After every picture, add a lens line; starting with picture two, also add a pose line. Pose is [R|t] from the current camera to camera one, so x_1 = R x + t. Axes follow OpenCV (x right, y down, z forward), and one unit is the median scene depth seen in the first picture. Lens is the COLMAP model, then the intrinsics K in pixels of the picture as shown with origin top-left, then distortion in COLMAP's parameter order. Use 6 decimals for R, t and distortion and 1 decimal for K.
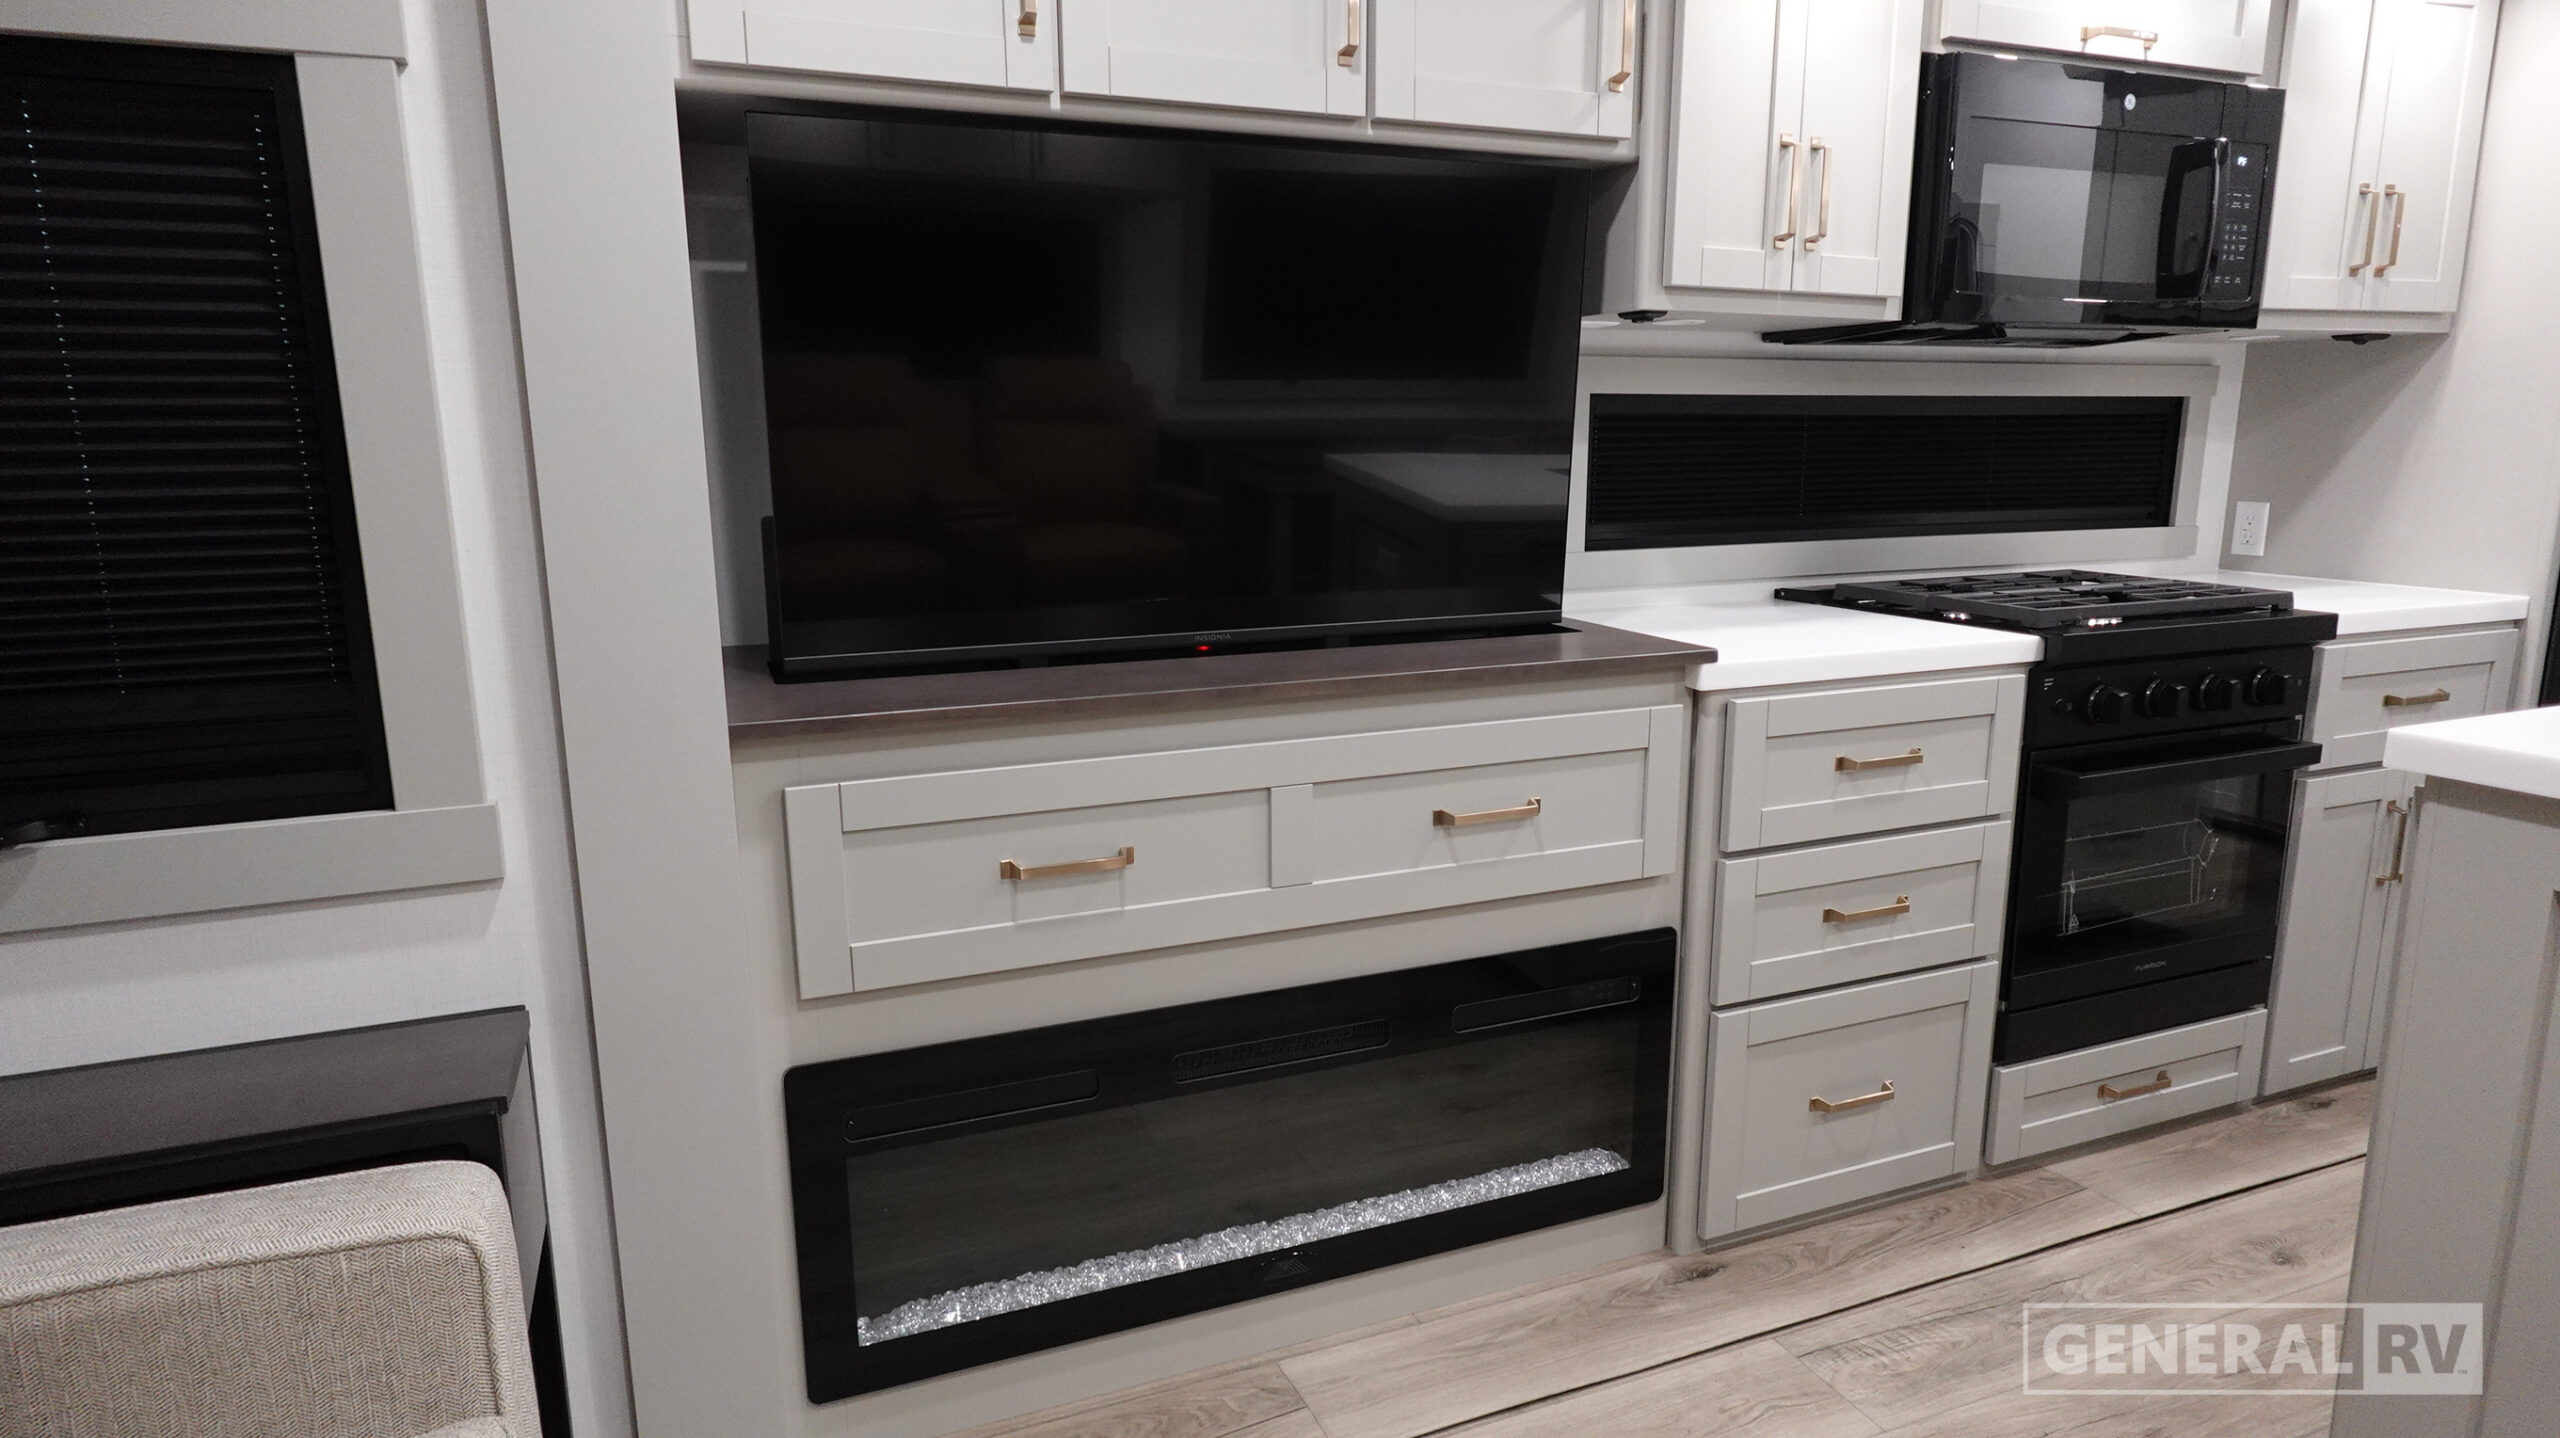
lens RADIAL K [[1437.1, 0, 1307.6], [0, 1437.1, 719.9], [0, 0, 1]] dist [-0.001257, 0.001690]
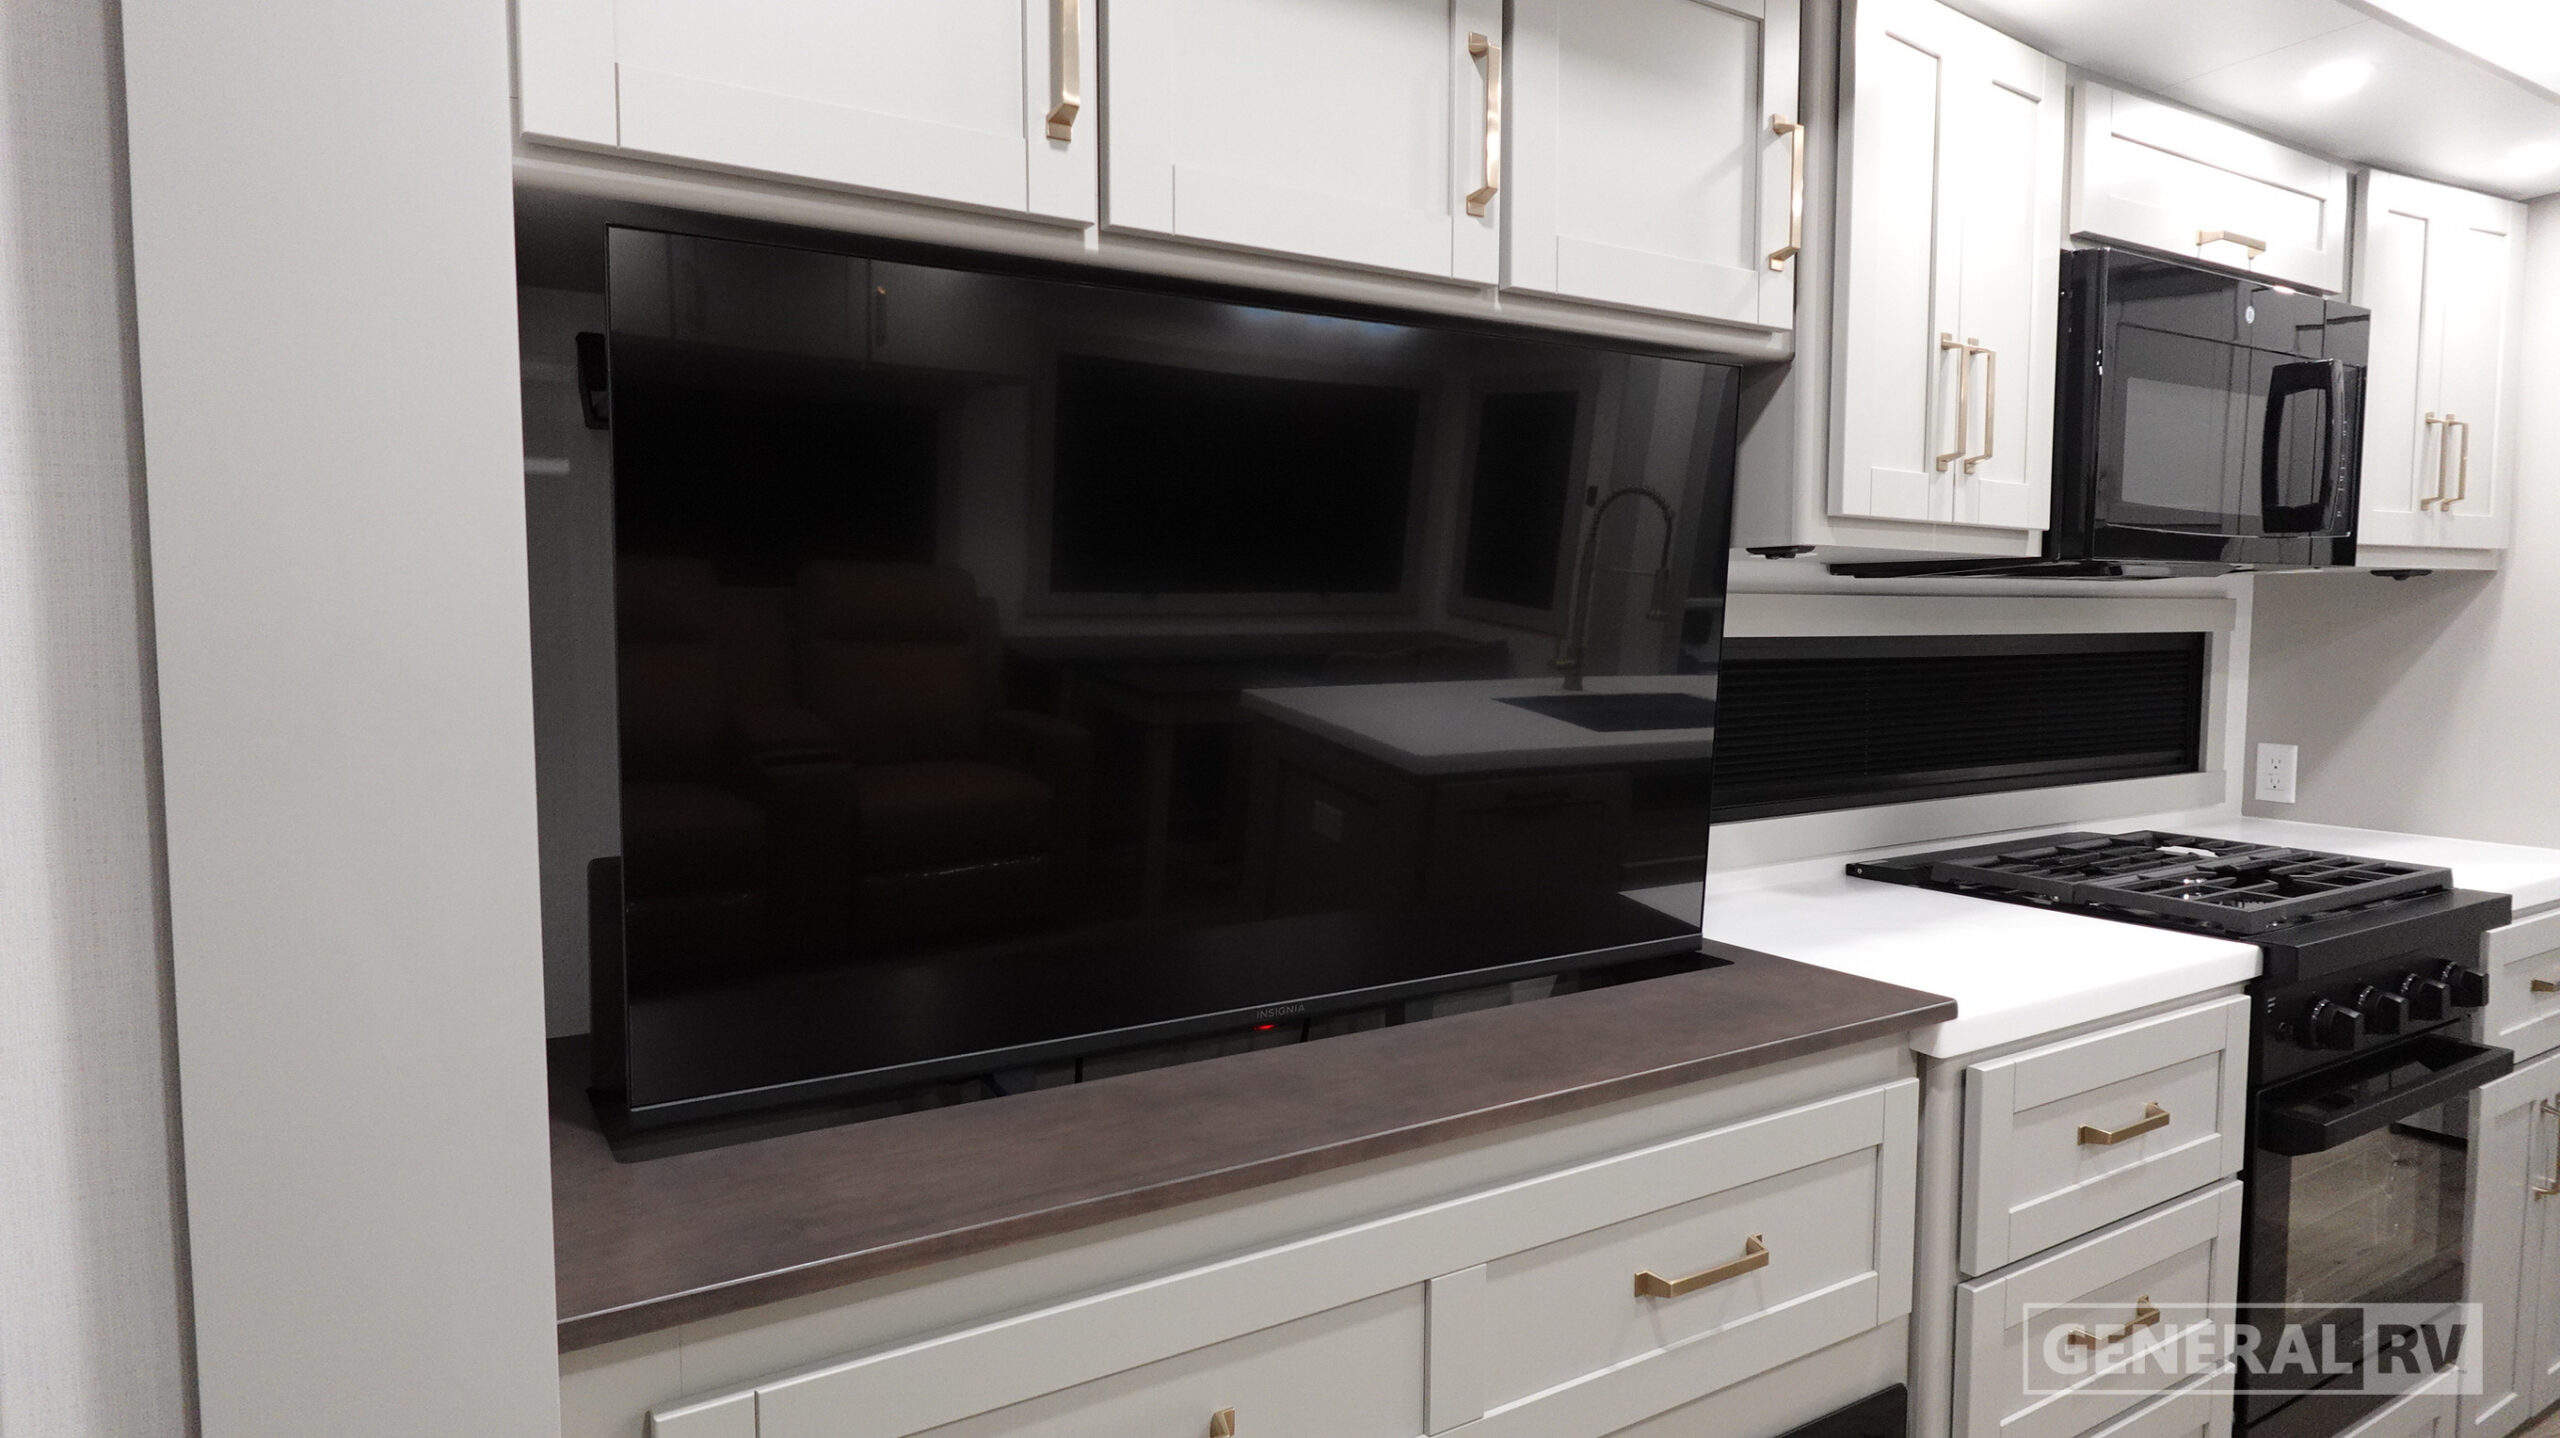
lens RADIAL K [[1447.8, 0, 1308.5], [0, 1447.8, 723.7], [0, 0, 1]] dist [-0.002990, -0.000571]
pose [[0.987198, -0.007605, 0.159315, -0.157611], [0.028147, 0.991492, -0.127086, -0.103209], [-0.156994, 0.129944, 0.979014, 0.306446]]
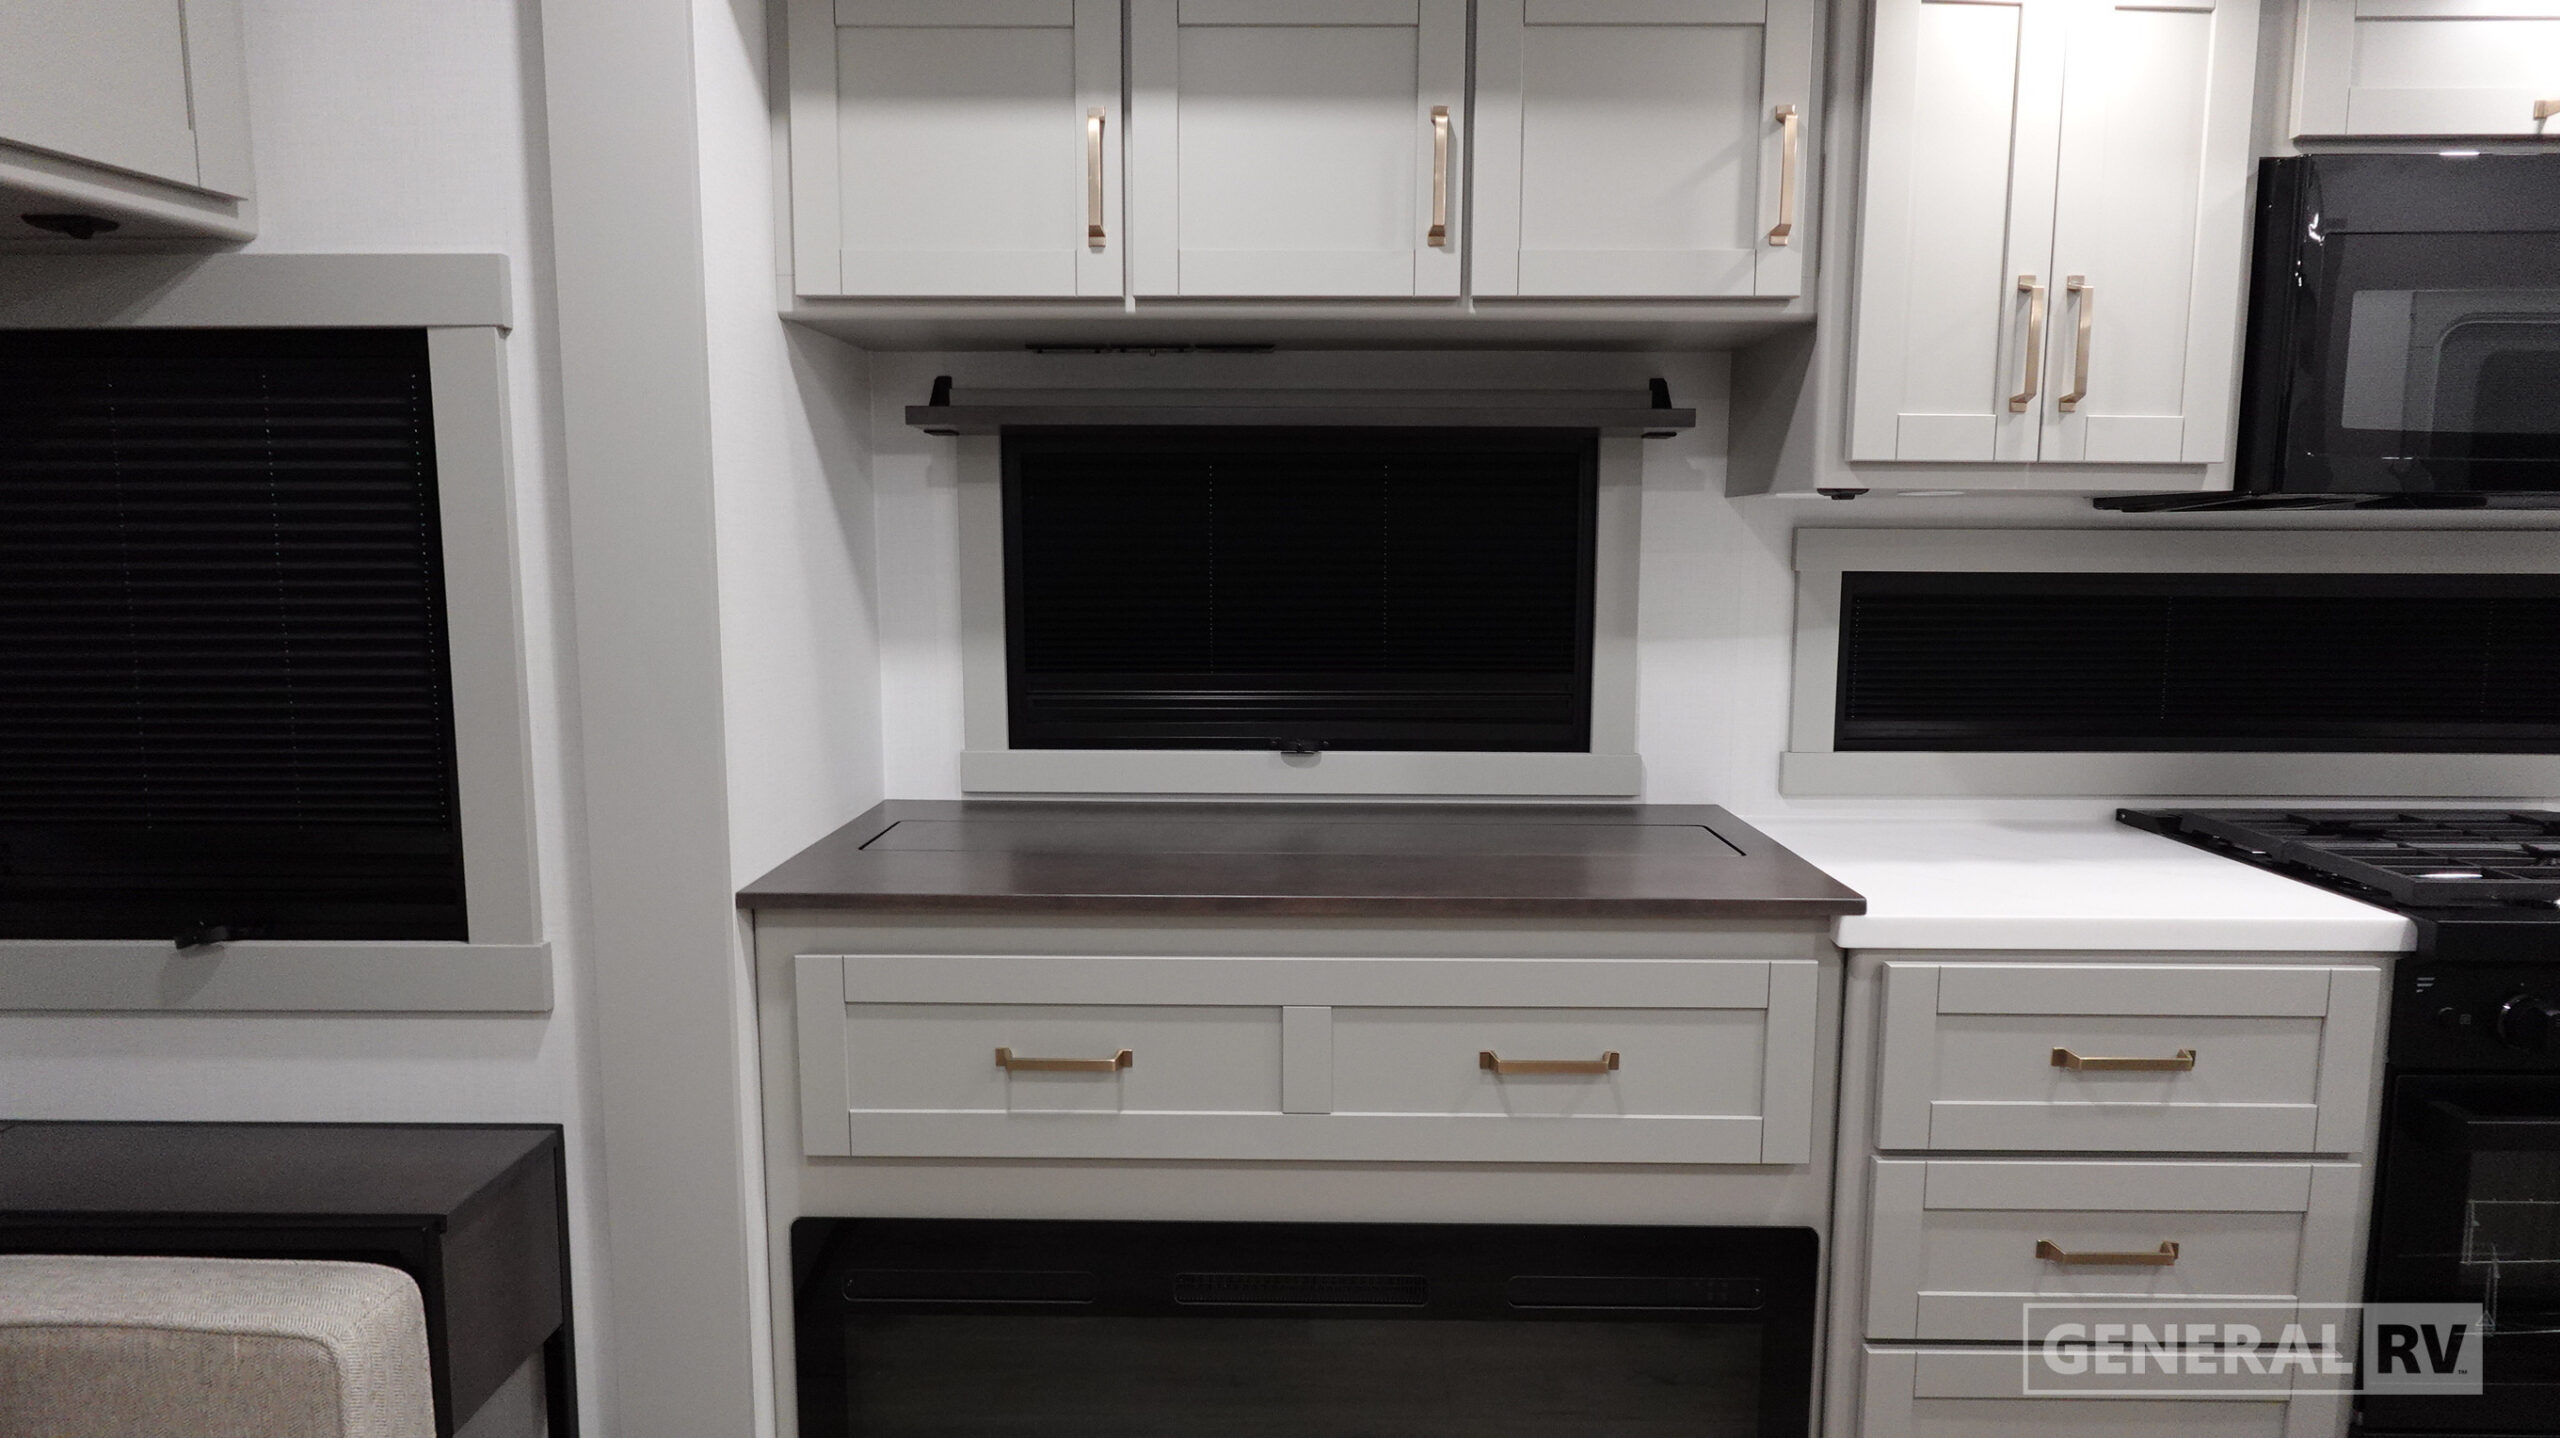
lens RADIAL K [[1446.1, 0, 1288.3], [0, 1446.1, 723.5], [0, 0, 1]] dist [-0.001196, 0.001984]
pose [[0.919468, 0.056668, -0.389060, 0.294804], [-0.086313, 0.994512, -0.059129, -0.070753], [0.383574, 0.087948, 0.919313, 0.104443]]
